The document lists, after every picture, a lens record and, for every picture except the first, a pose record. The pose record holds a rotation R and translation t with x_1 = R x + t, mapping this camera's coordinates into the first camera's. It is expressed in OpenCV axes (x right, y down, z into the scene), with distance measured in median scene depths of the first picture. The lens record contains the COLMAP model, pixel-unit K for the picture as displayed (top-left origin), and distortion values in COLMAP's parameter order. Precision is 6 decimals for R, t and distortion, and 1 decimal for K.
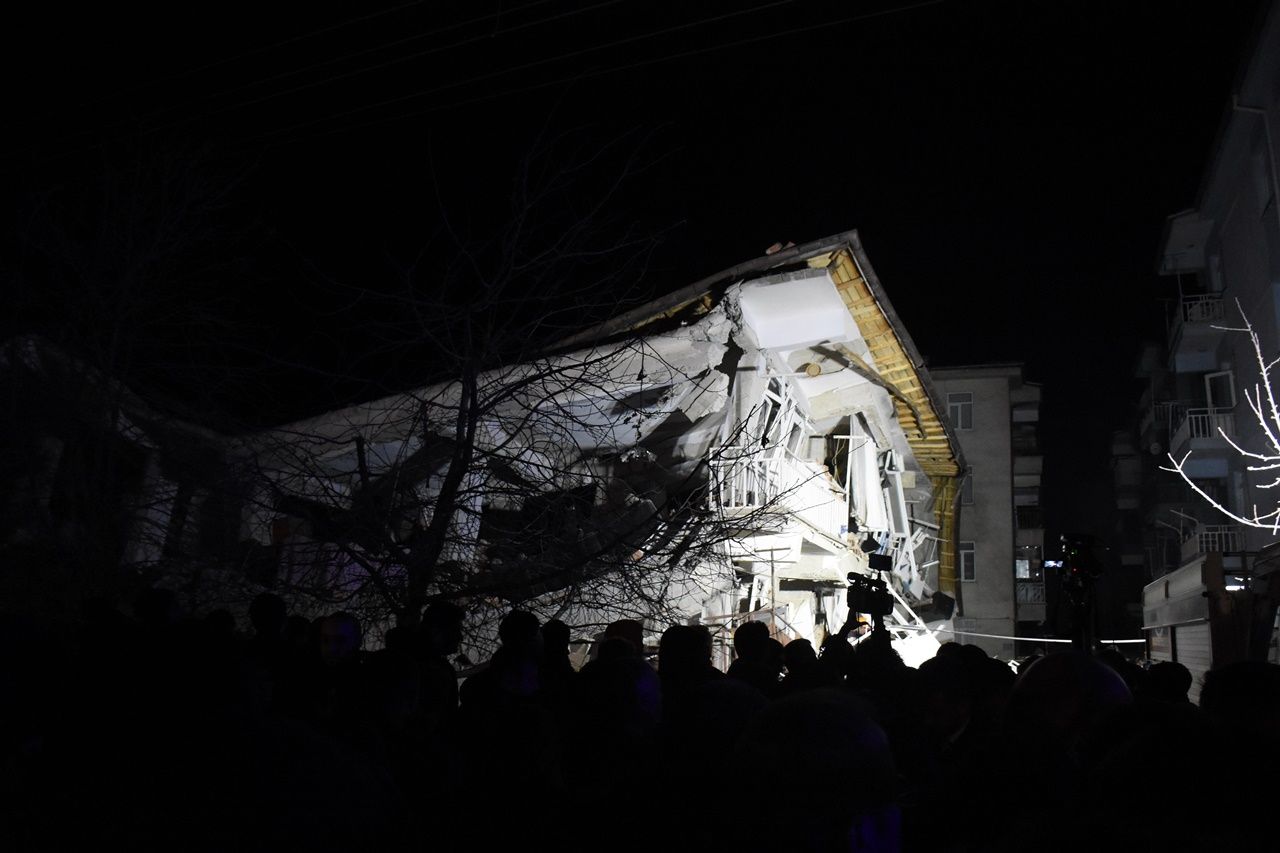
lens RADIAL K [[981.7, 0, 627.1], [0, 981.7, 423.1], [0, 0, 1]] dist [-0.089578, 0.026208]
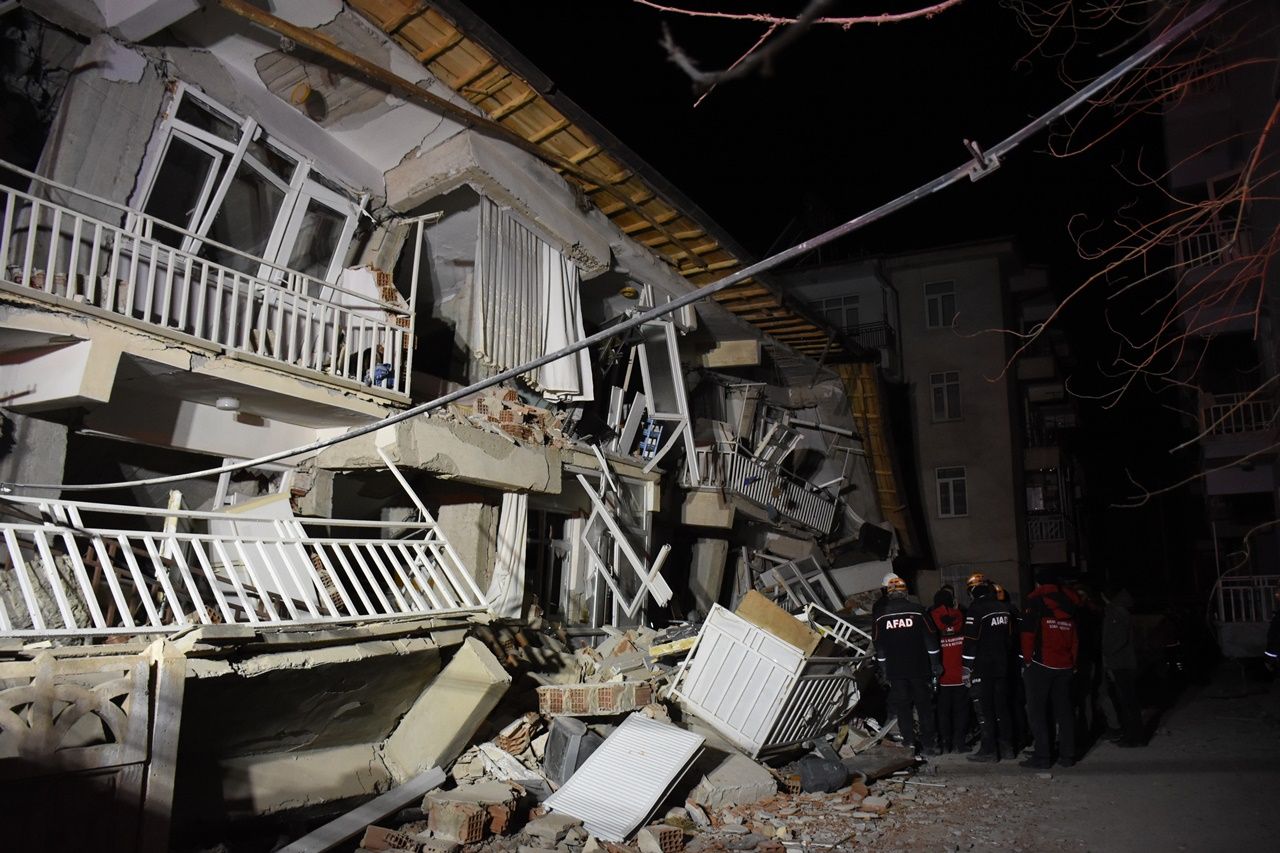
lens RADIAL K [[981.7, 0, 627.1], [0, 981.7, 423.1], [0, 0, 1]] dist [-0.089578, 0.026208]
pose [[0.991812, -0.063993, -0.110514, 0.403905], [0.065728, 0.997764, 0.012126, 0.137683], [0.109491, -0.019291, 0.993801, 0.427208]]
